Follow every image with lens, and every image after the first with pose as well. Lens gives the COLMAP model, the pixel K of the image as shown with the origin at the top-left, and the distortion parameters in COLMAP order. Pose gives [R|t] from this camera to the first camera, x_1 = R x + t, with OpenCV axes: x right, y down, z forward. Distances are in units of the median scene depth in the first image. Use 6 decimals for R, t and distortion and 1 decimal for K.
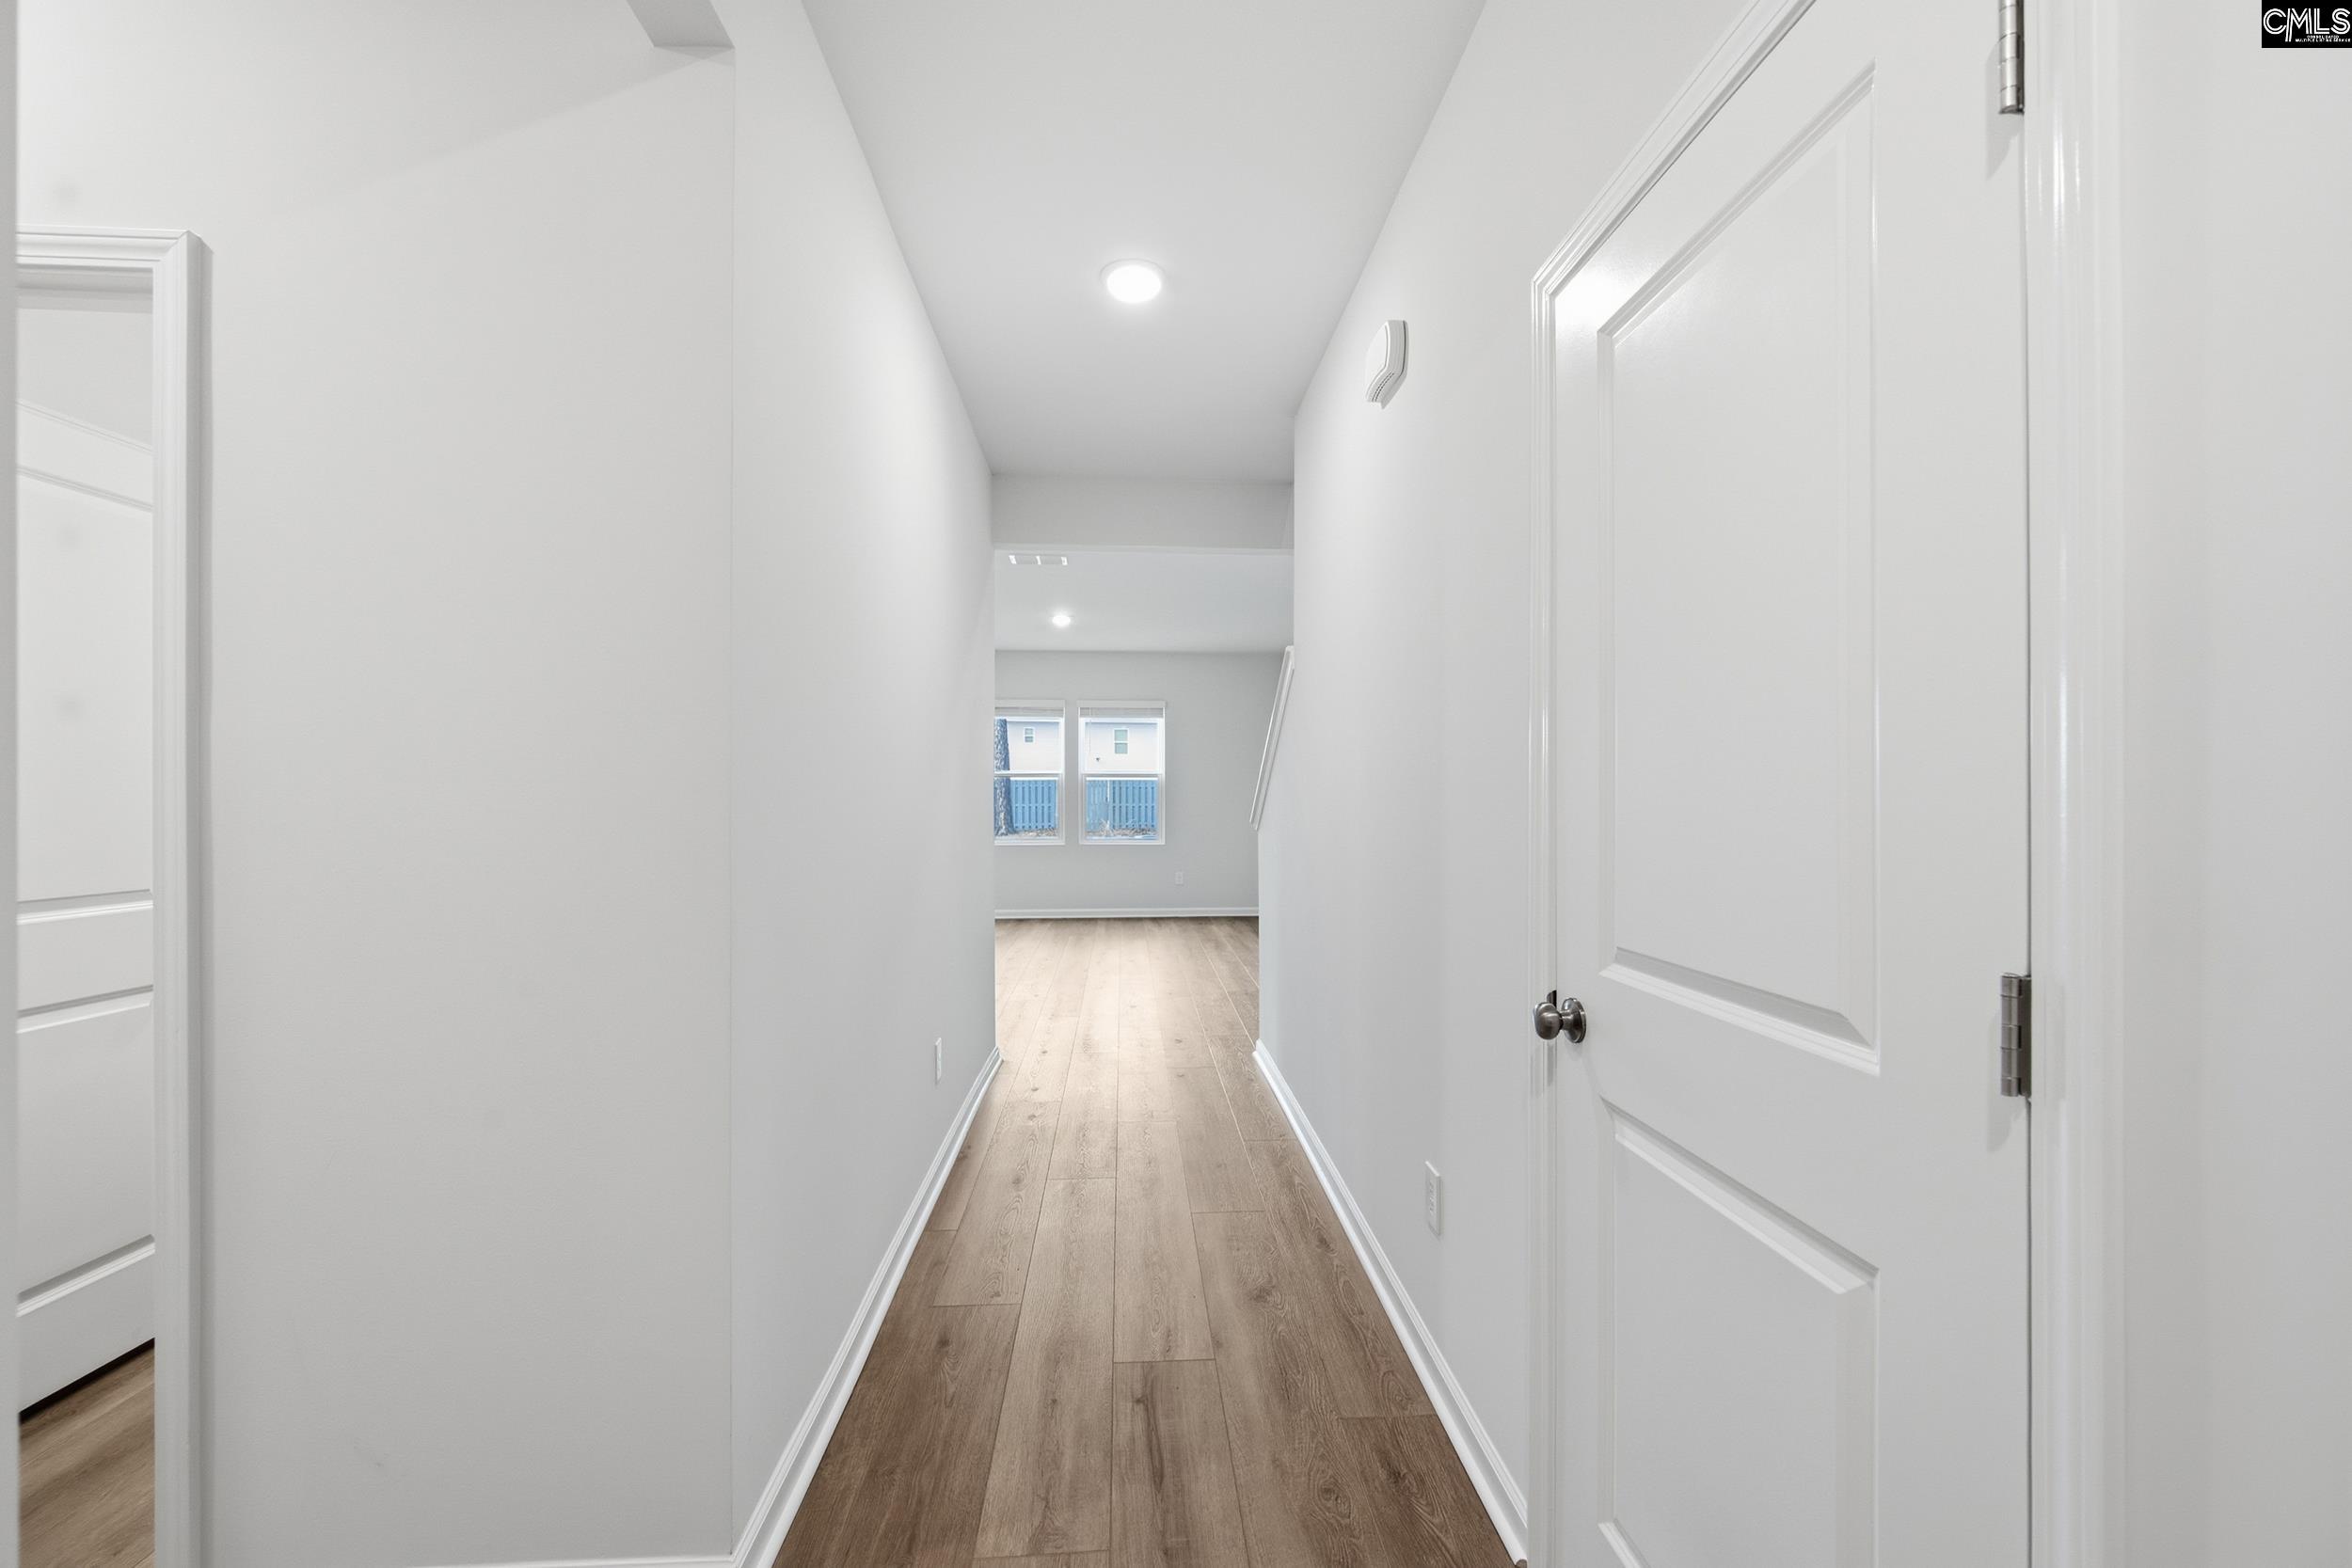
lens RADIAL K [[923.8, 0, 1175.3], [0, 923.8, 790.4], [0, 0, 1]] dist [-0.001986, 0.000107]
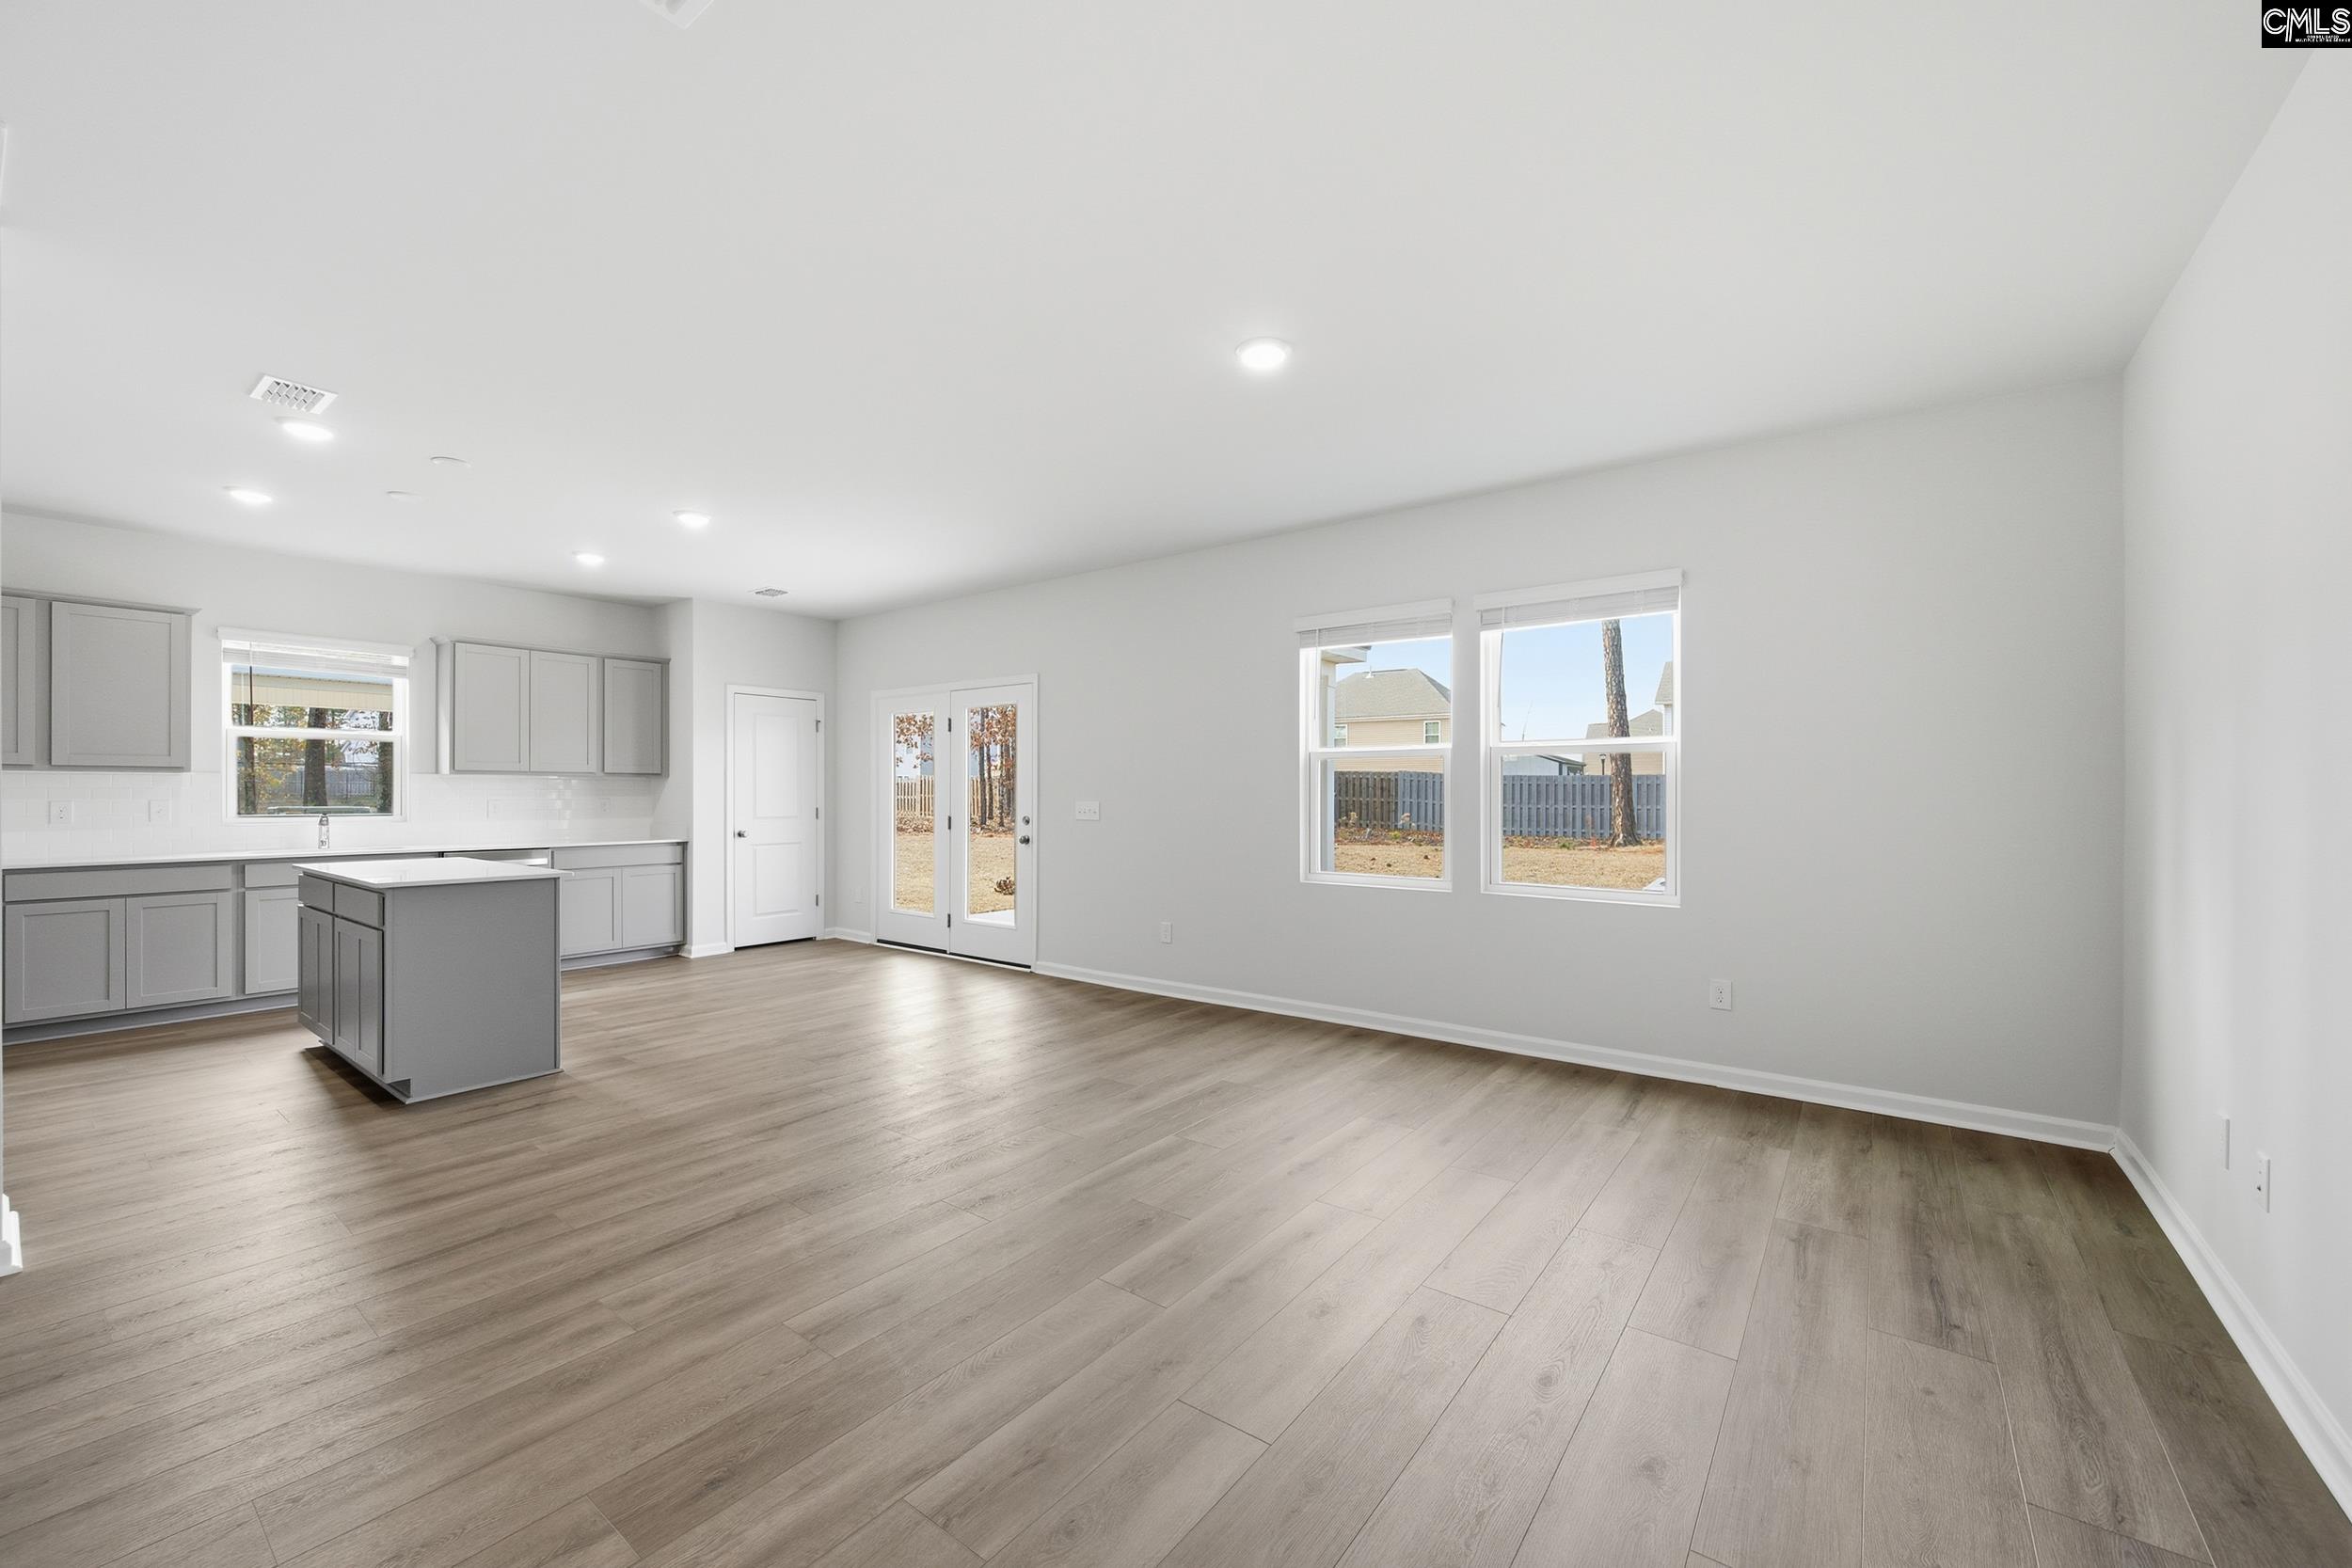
lens RADIAL K [[923.8, 0, 1179.0], [0, 923.8, 797.2], [0, 0, 1]] dist [-0.001986, 0.000107]
pose [[0.755860, 0.004234, -0.654720, 0.094085], [0.001830, 0.999962, 0.008580, 0.003750], [0.654731, -0.007683, 0.755823, 0.529447]]
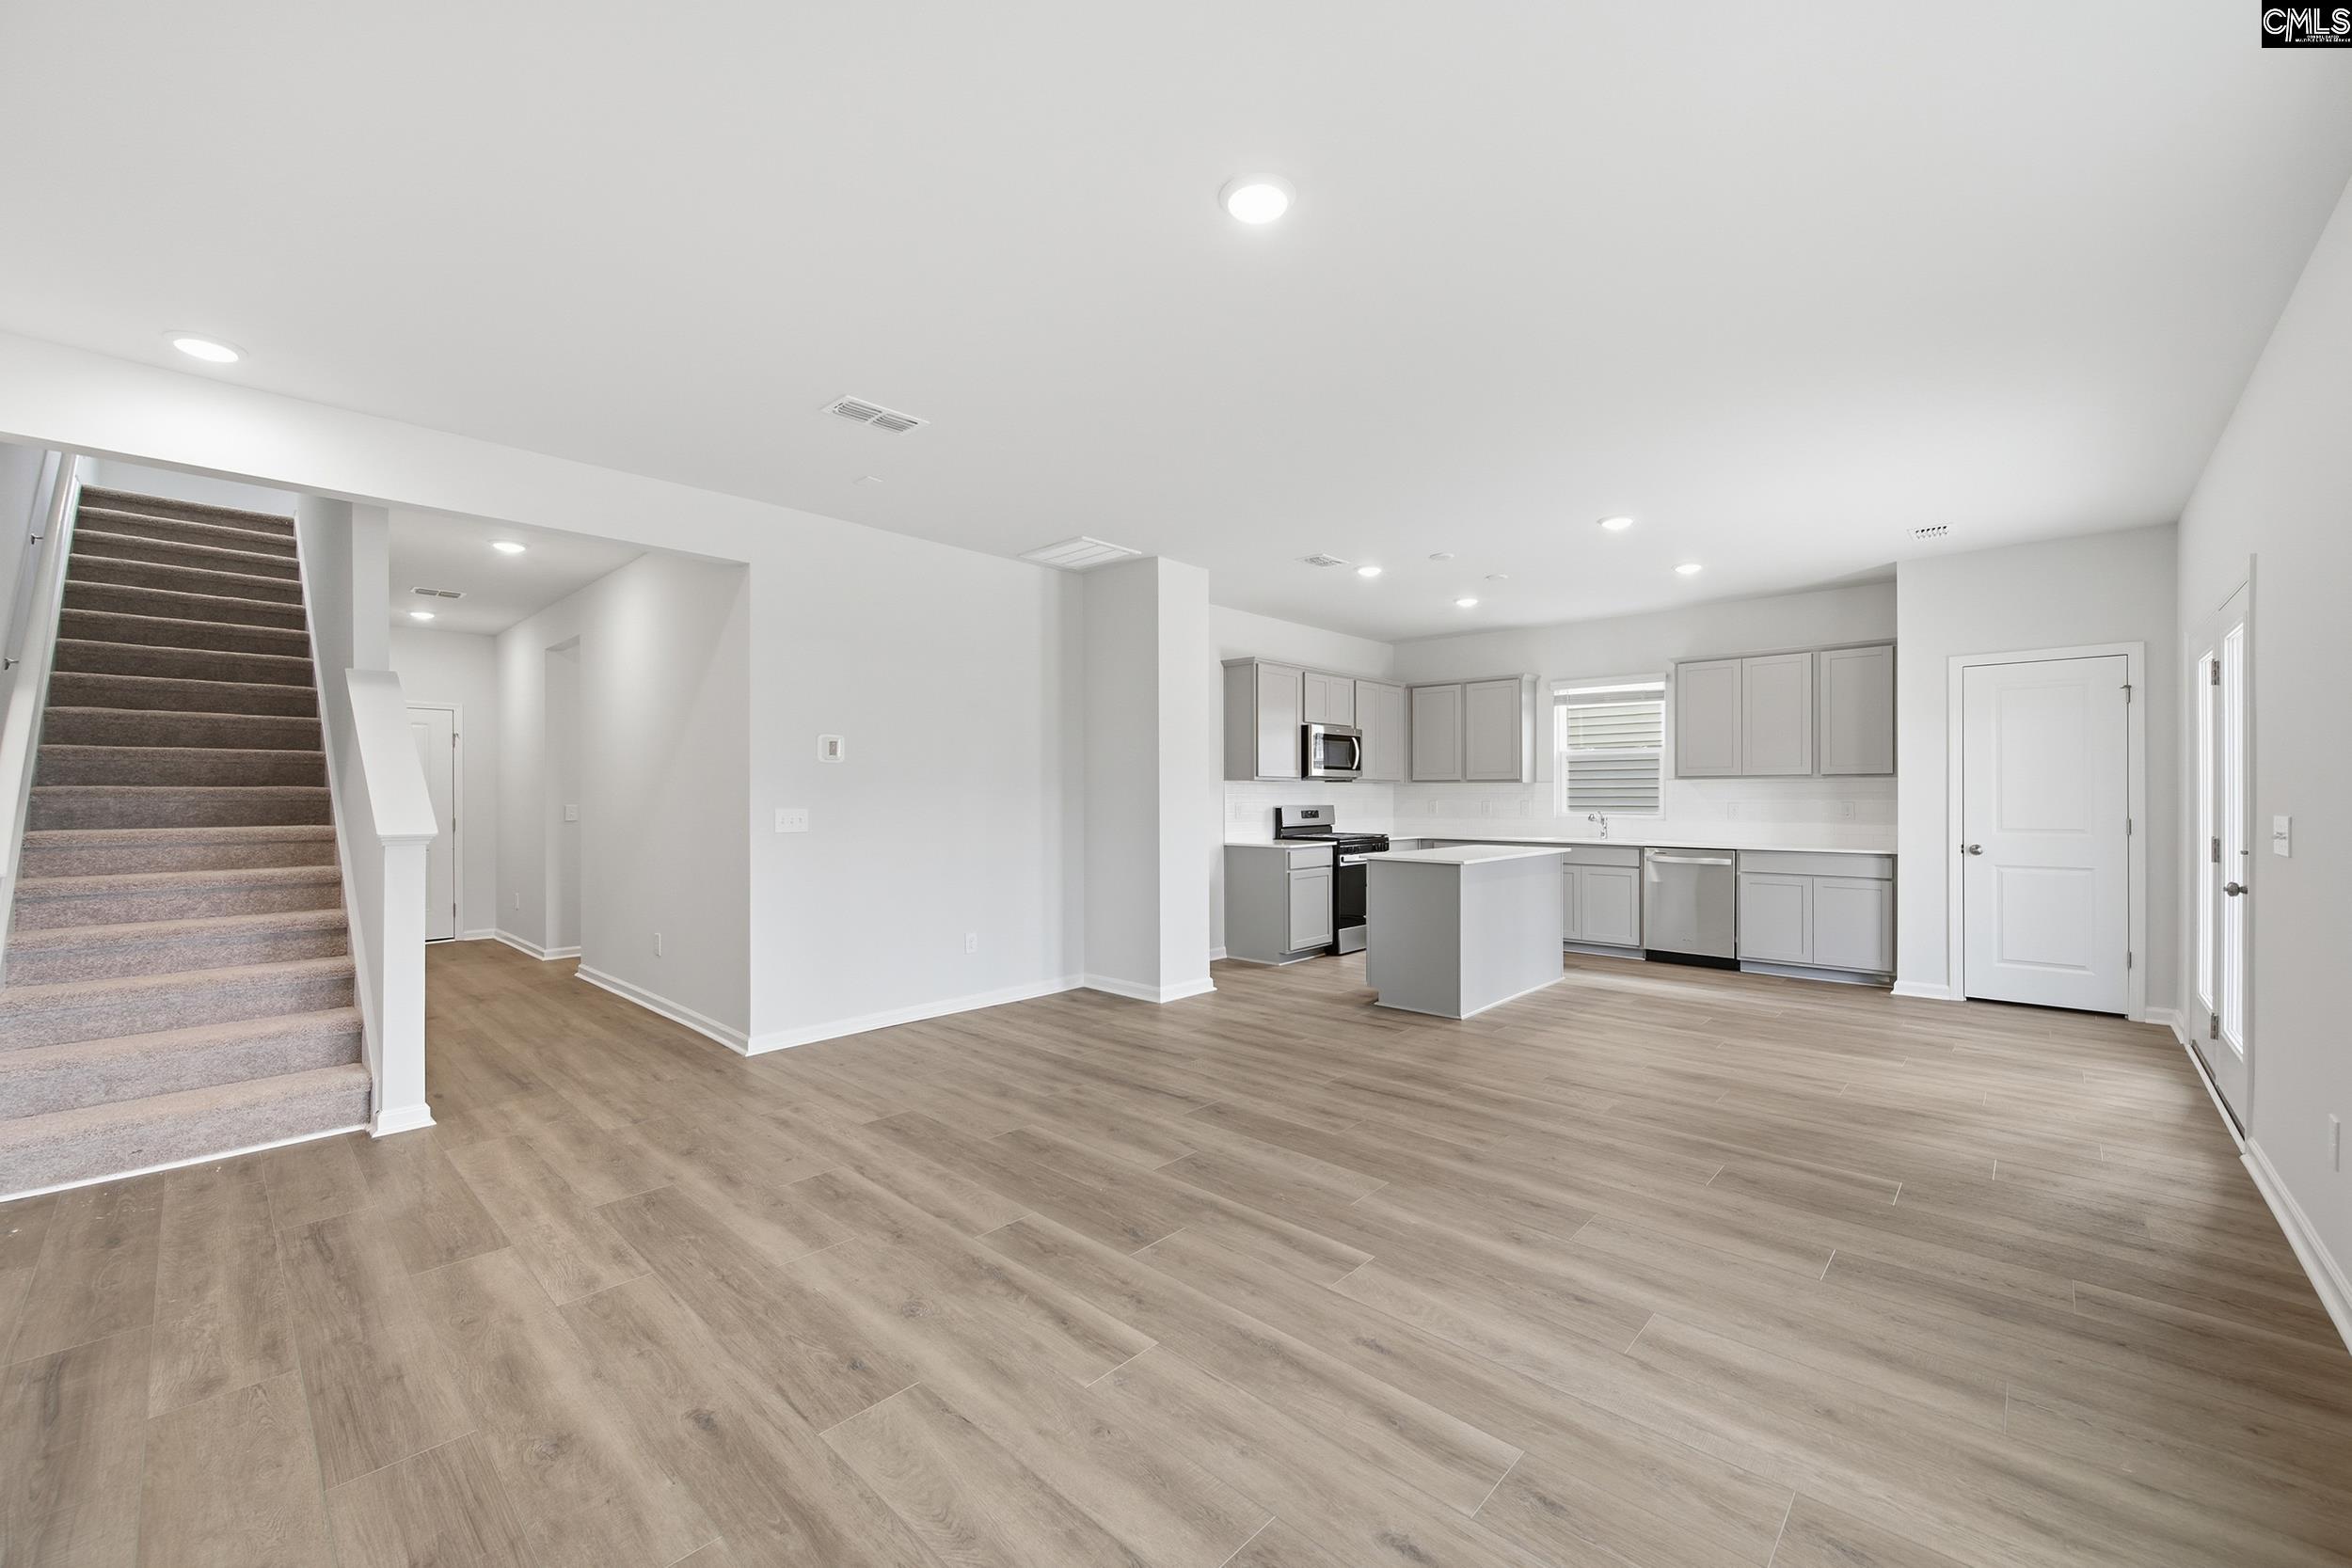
lens RADIAL K [[923.8, 0, 1182.3], [0, 923.8, 788.6], [0, 0, 1]] dist [-0.001986, 0.000107]
pose [[-0.726536, -0.003979, -0.687116, 0.081986], [0.004906, 0.999928, -0.010978, 0.005642], [0.687110, -0.011346, -0.726464, 0.949263]]
